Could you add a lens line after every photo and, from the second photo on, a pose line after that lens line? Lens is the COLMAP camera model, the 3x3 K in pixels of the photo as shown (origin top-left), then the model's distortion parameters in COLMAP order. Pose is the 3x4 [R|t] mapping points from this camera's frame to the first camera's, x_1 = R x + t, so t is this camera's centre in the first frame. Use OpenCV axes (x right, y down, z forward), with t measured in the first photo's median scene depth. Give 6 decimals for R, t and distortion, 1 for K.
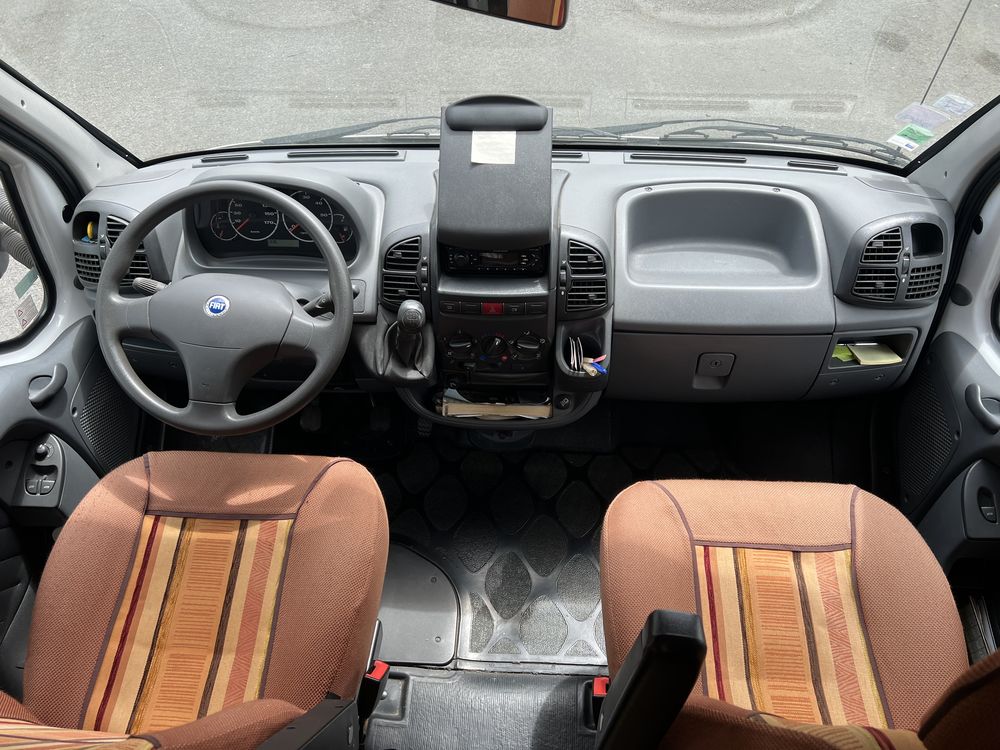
lens RADIAL K [[754.1, 0, 500.0], [0, 754.1, 375.0], [0, 0, 1]] dist [0.055456, -0.077466]
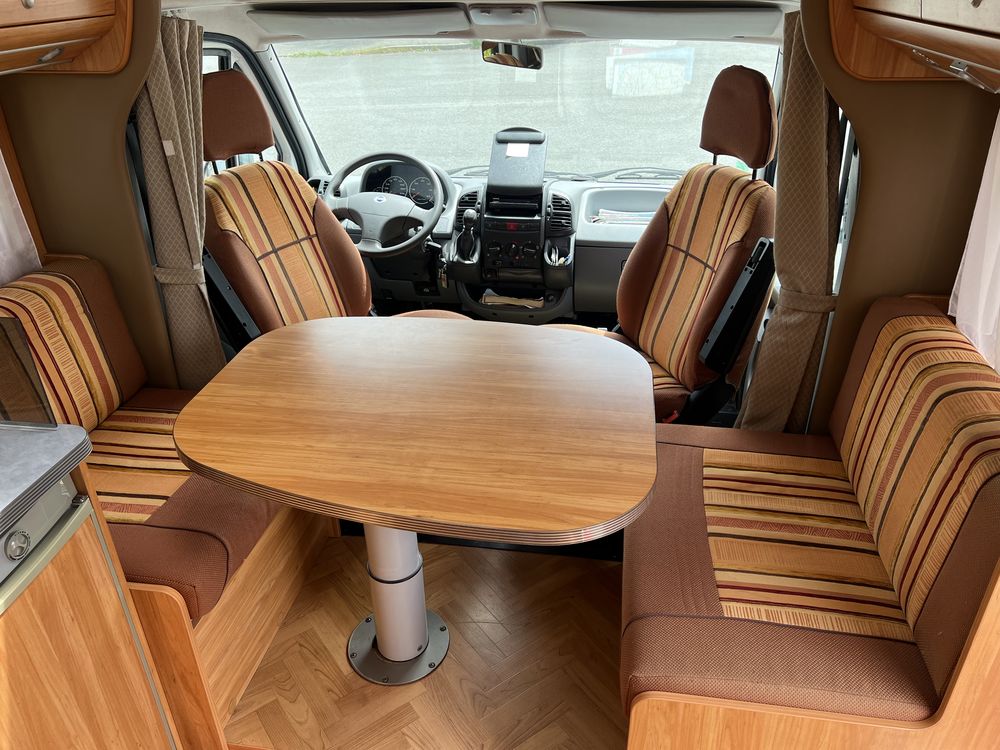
lens RADIAL K [[754.1, 0, 500.0], [0, 754.1, 375.0], [0, 0, 1]] dist [0.055456, -0.077466]
pose [[0.994066, 0.056365, -0.093032, 0.162132], [-0.082076, 0.949942, -0.301452, 0.863041], [0.071384, 0.307299, 0.948932, -0.730047]]
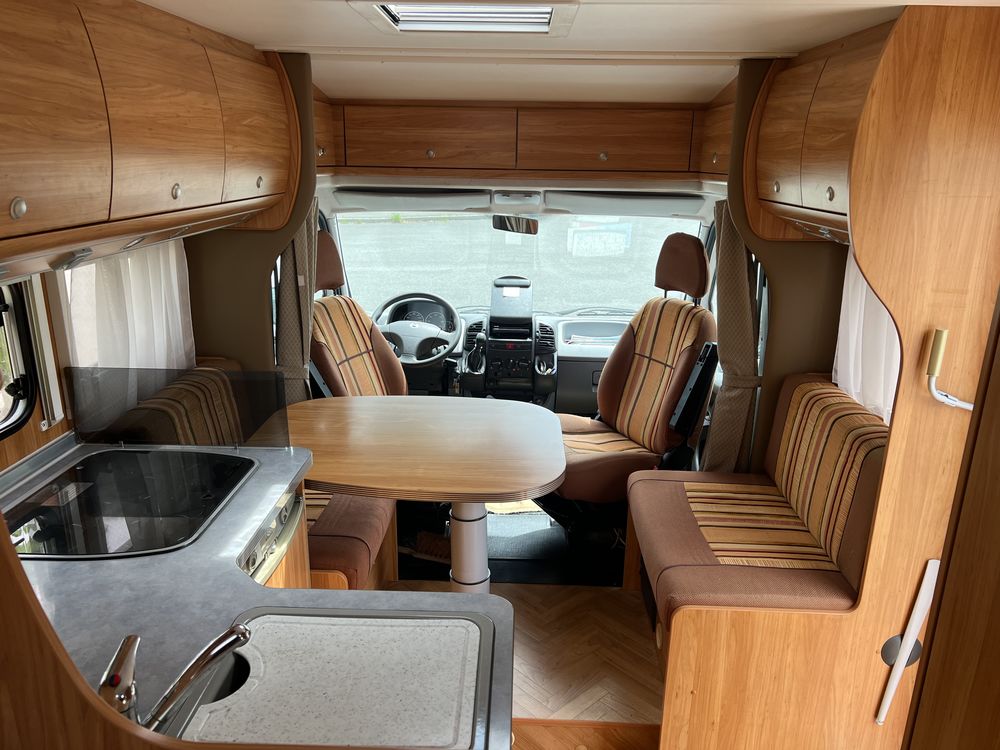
lens RADIAL K [[760.3, 0, 484.2], [0, 760.3, 378.7], [0, 0, 1]] dist [0.100750, -0.219138]
pose [[0.999456, 0.030339, 0.012946, -0.127604], [-0.019928, 0.868115, -0.495962, 1.288937], [-0.026286, 0.495434, 0.868248, -1.185518]]
